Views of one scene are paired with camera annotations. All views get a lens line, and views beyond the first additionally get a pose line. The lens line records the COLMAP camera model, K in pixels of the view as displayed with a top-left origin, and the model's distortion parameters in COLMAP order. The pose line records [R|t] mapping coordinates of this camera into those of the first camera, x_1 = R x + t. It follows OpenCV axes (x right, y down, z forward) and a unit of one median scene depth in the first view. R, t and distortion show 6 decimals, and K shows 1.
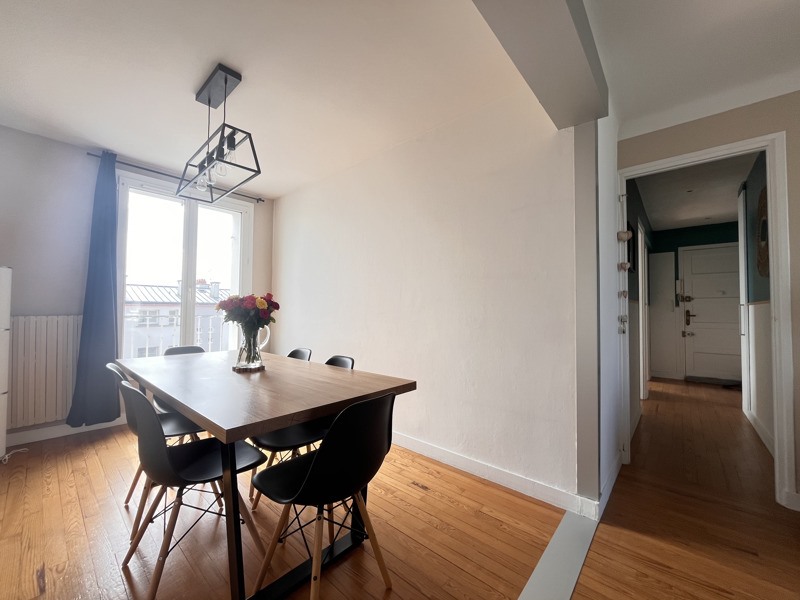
lens RADIAL K [[322.9, 0, 398.9], [0, 322.9, 295.1], [0, 0, 1]] dist [-0.002379, -0.001357]
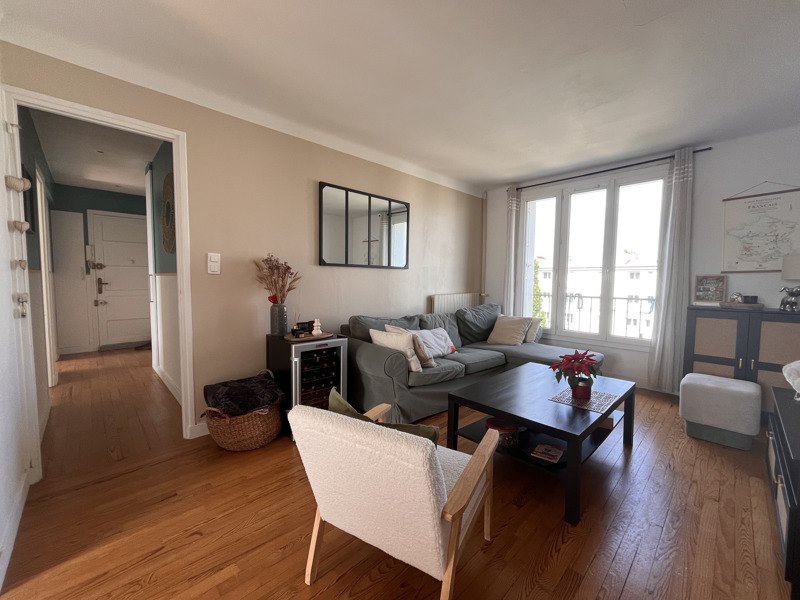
lens RADIAL K [[322.9, 0, 397.6], [0, 322.9, 301.1], [0, 0, 1]] dist [-0.002379, -0.001357]
pose [[0.087689, -0.078327, 0.993064, 0.022809], [-0.052346, 0.995164, 0.083114, -0.017377], [-0.994772, -0.059271, 0.083165, 0.047630]]
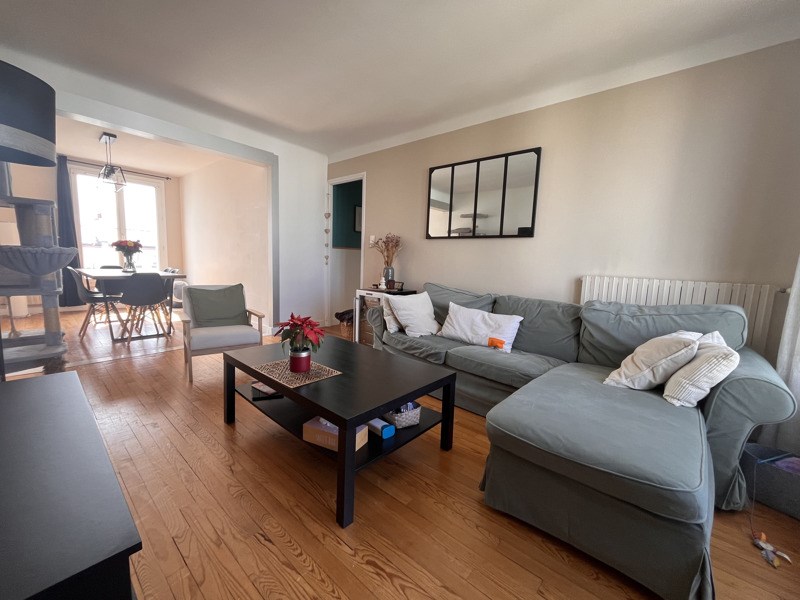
lens RADIAL K [[322.9, 0, 400.8], [0, 322.9, 297.1], [0, 0, 1]] dist [-0.002379, -0.001357]
pose [[0.999547, 0.022472, 0.020004, 0.798257], [-0.025345, 0.987205, 0.157426, -0.005856], [-0.016210, -0.157862, 0.987328, -0.754465]]
